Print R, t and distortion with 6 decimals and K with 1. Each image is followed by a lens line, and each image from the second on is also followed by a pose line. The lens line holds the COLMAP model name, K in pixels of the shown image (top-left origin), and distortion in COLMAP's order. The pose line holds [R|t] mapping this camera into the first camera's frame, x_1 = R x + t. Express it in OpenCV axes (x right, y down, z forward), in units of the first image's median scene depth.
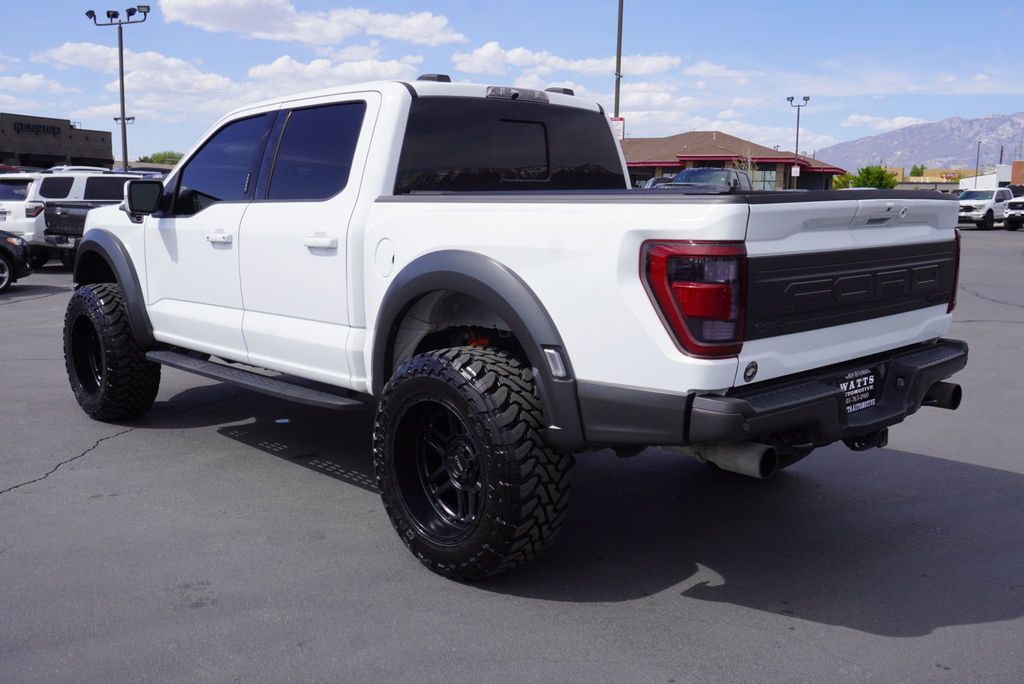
lens RADIAL K [[1002.3, 0, 512.7], [0, 1002.3, 345.5], [0, 0, 1]] dist [0.024140, 0.000000]
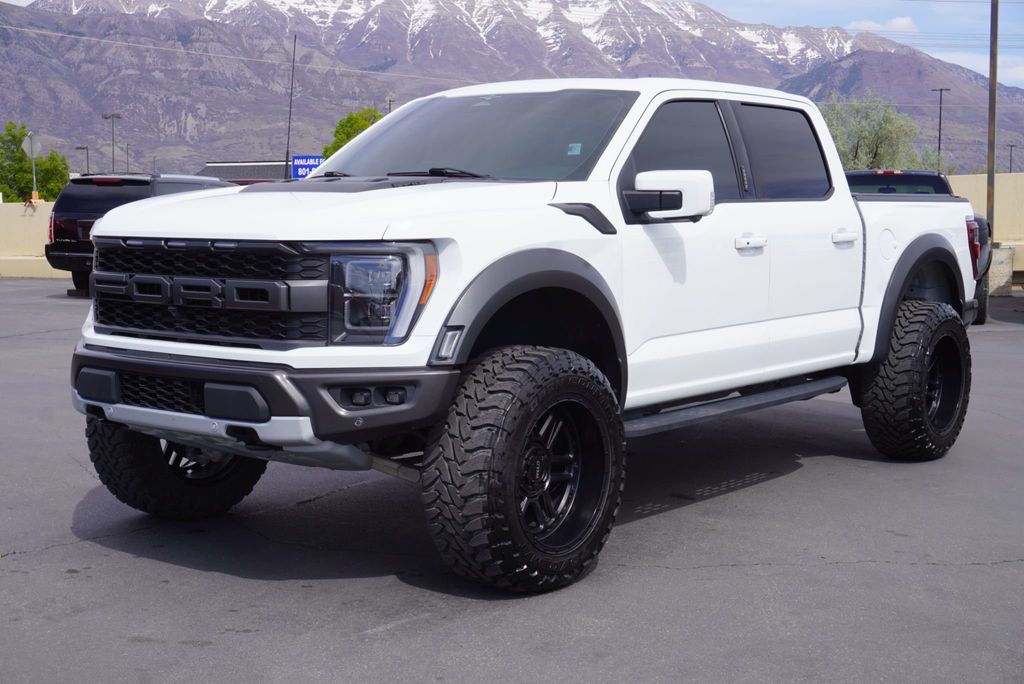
lens RADIAL K [[1452.9, 0, 516.9], [0, 1452.9, 343.9], [0, 0, 1]] dist [0.053361, 0.000000]
pose [[-0.214639, -0.087971, 0.972724, -0.363536], [0.139929, 0.982892, 0.119767, -0.049593], [-0.966618, 0.161819, -0.198657, 0.362355]]
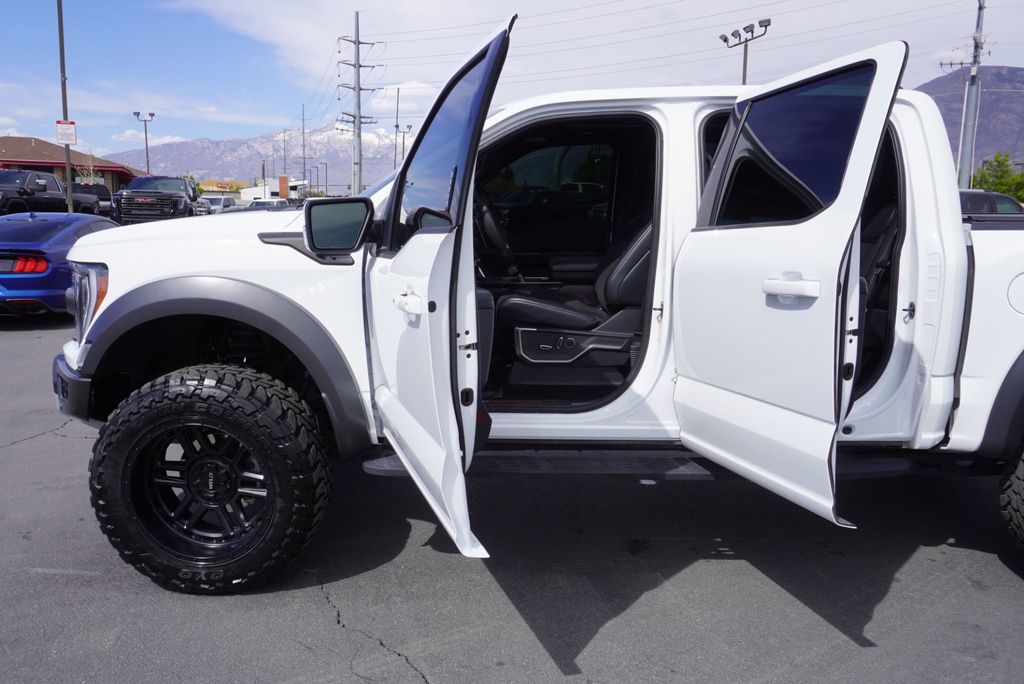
lens RADIAL K [[805.6, 0, 534.4], [0, 805.6, 332.0], [0, 0, 1]] dist [0.011881, -0.011360]
pose [[0.669343, -0.112066, 0.734453, -0.187898], [0.102098, 0.993054, 0.058478, -0.027796], [-0.735905, 0.035844, 0.676135, 0.164483]]
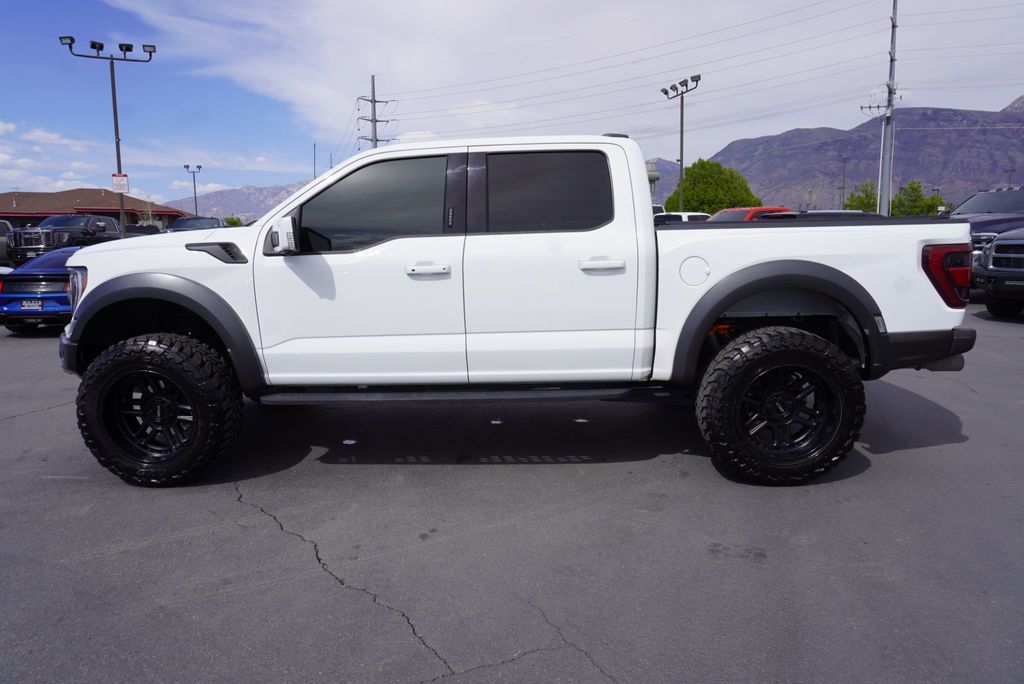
lens RADIAL K [[695.3, 0, 521.0], [0, 695.3, 331.5], [0, 0, 1]] dist [-0.027541, 0.029508]
pose [[0.678756, -0.113271, 0.725575, -0.189267], [0.124147, 0.991511, 0.038650, -0.014388], [-0.723794, 0.063844, 0.687056, 0.105624]]
